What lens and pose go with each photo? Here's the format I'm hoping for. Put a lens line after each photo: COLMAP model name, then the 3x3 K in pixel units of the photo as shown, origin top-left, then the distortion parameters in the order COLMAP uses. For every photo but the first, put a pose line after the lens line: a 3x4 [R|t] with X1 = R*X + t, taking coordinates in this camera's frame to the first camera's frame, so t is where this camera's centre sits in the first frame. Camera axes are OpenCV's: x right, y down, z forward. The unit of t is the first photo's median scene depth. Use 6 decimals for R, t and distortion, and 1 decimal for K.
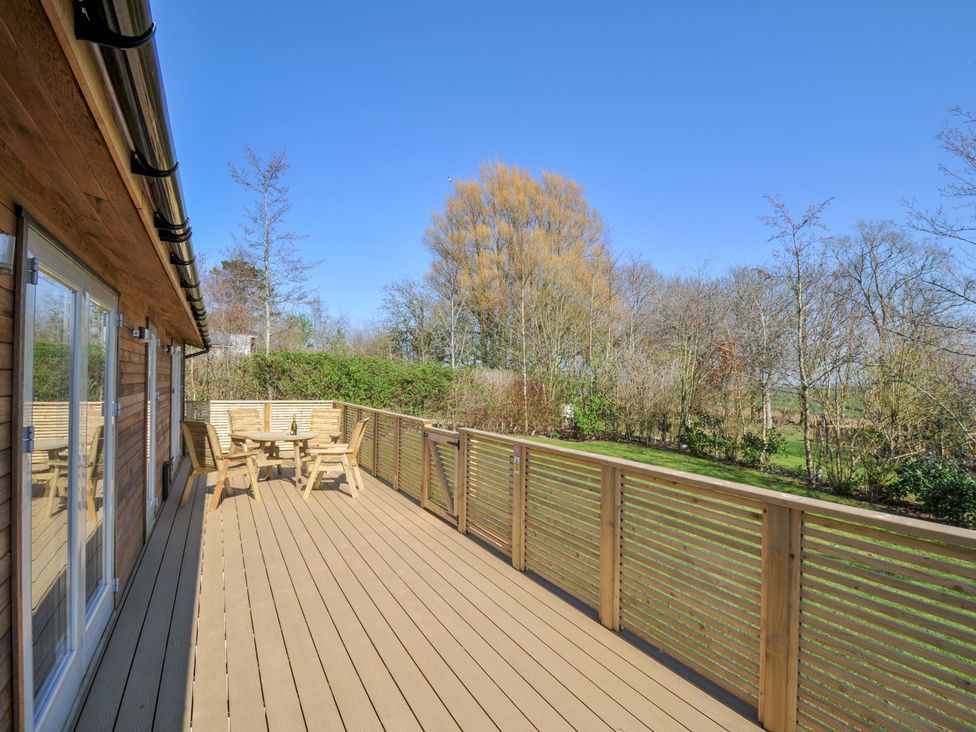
lens RADIAL K [[473.9, 0, 501.5], [0, 473.9, 376.5], [0, 0, 1]] dist [-0.021954, -0.000275]
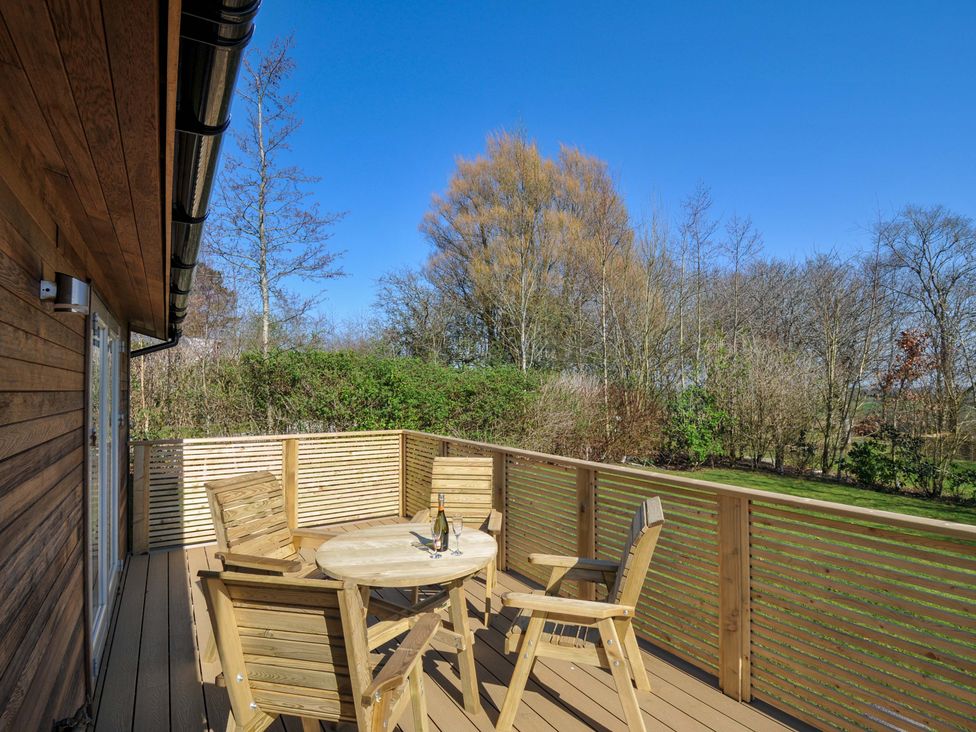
lens RADIAL K [[477.4, 0, 492.5], [0, 477.4, 377.7], [0, 0, 1]] dist [0.006878, -0.021381]
pose [[0.998250, -0.014138, 0.057417, -0.227393], [0.014990, 0.999784, -0.014426, -0.001904], [-0.057201, 0.015262, 0.998246, 0.337643]]
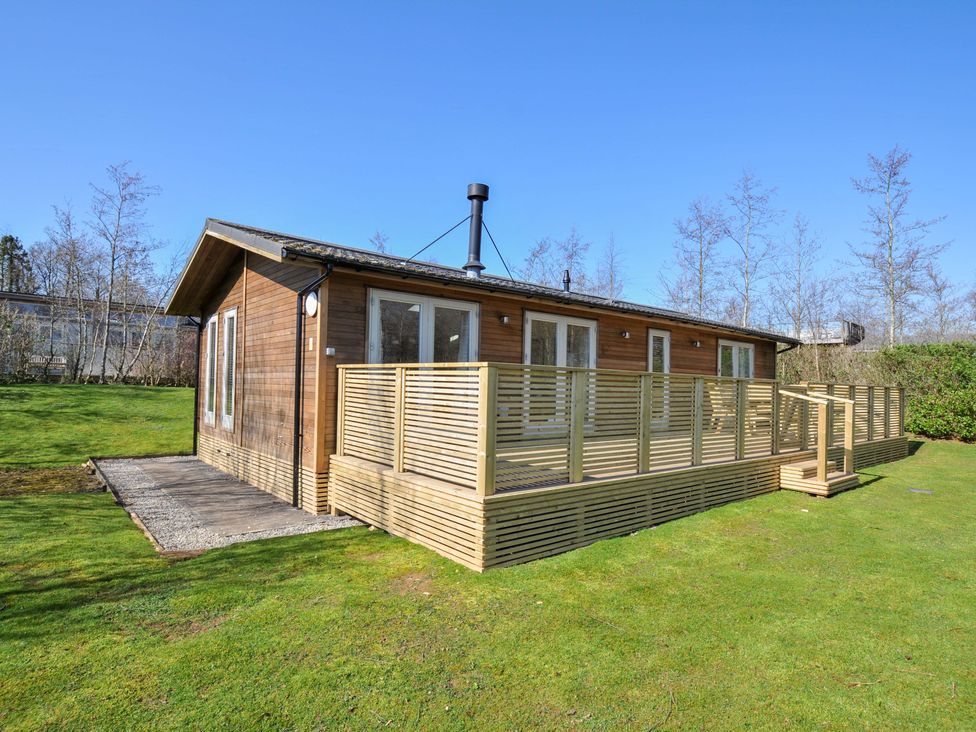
lens RADIAL K [[554.5, 0, 493.4], [0, 554.5, 377.9], [0, 0, 1]] dist [0.000849, -0.000304]
pose [[0.152337, -0.025428, -0.988002, 0.558207], [-0.015387, 0.999487, -0.028096, 0.063770], [0.988209, 0.019482, 0.151867, -0.029963]]
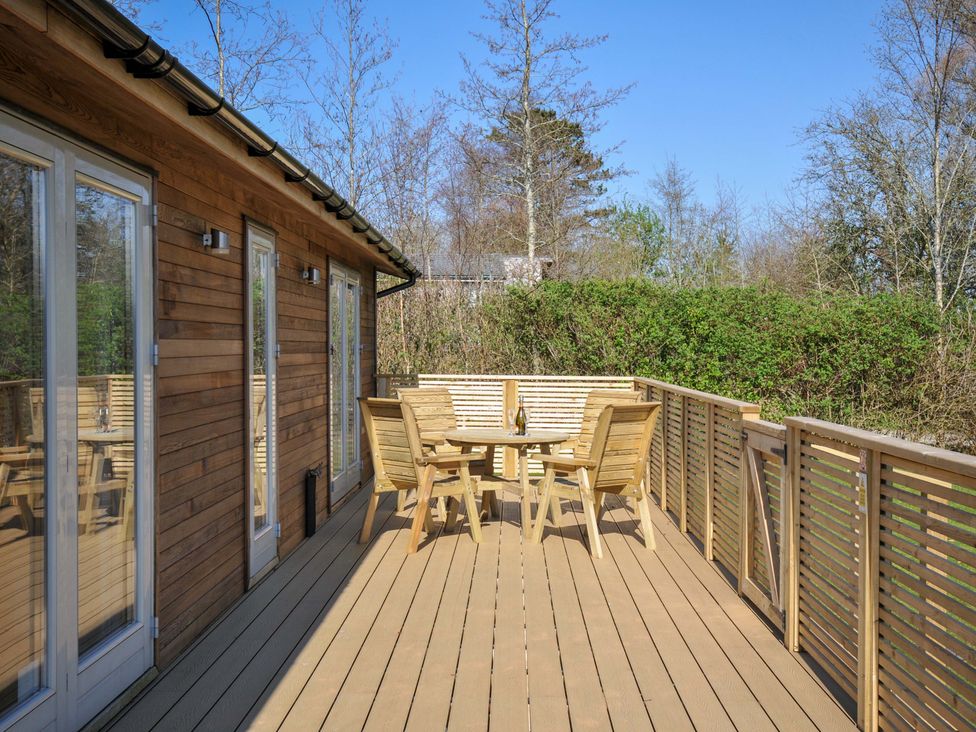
lens RADIAL K [[1089.6, 0, 492.4], [0, 1089.6, 377.5], [0, 0, 1]] dist [0.005459, -0.001188]
pose [[0.846448, 0.004471, -0.532452, 0.088594], [0.012339, 0.999531, 0.028010, 0.015540], [0.532328, -0.030279, 0.845997, -0.008117]]
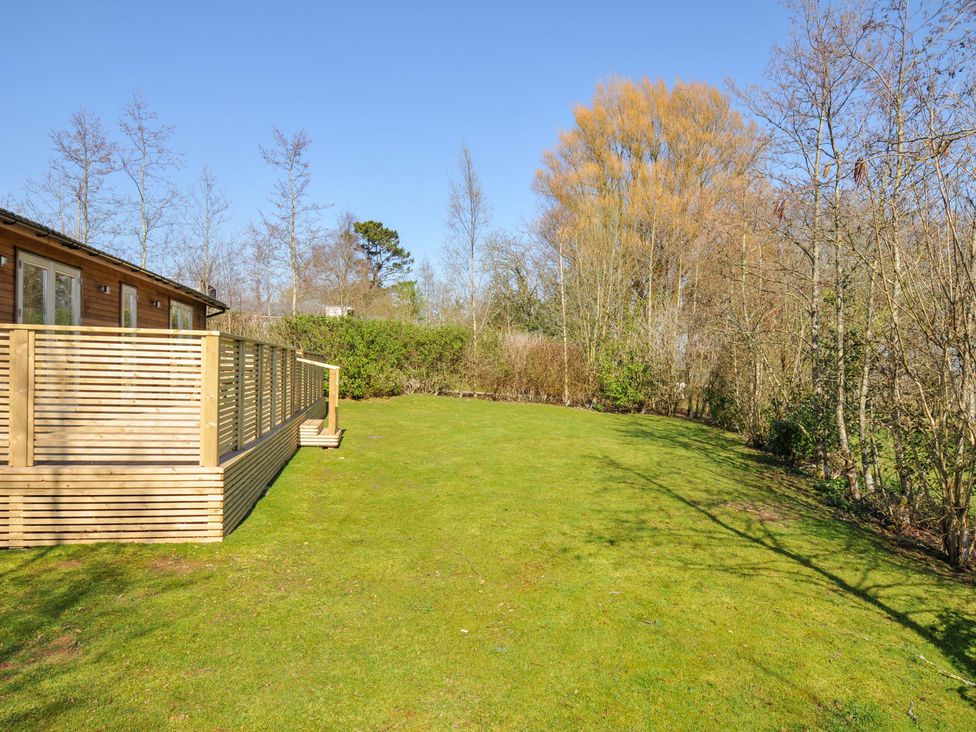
lens RADIAL K [[681.6, 0, 510.2], [0, 681.6, 382.1], [0, 0, 1]] dist [-0.000944, -0.001364]
pose [[0.939587, 0.012862, -0.342069, 0.525183], [-0.005564, 0.999736, 0.022309, 0.065233], [0.342266, -0.019058, 0.939410, -0.323579]]
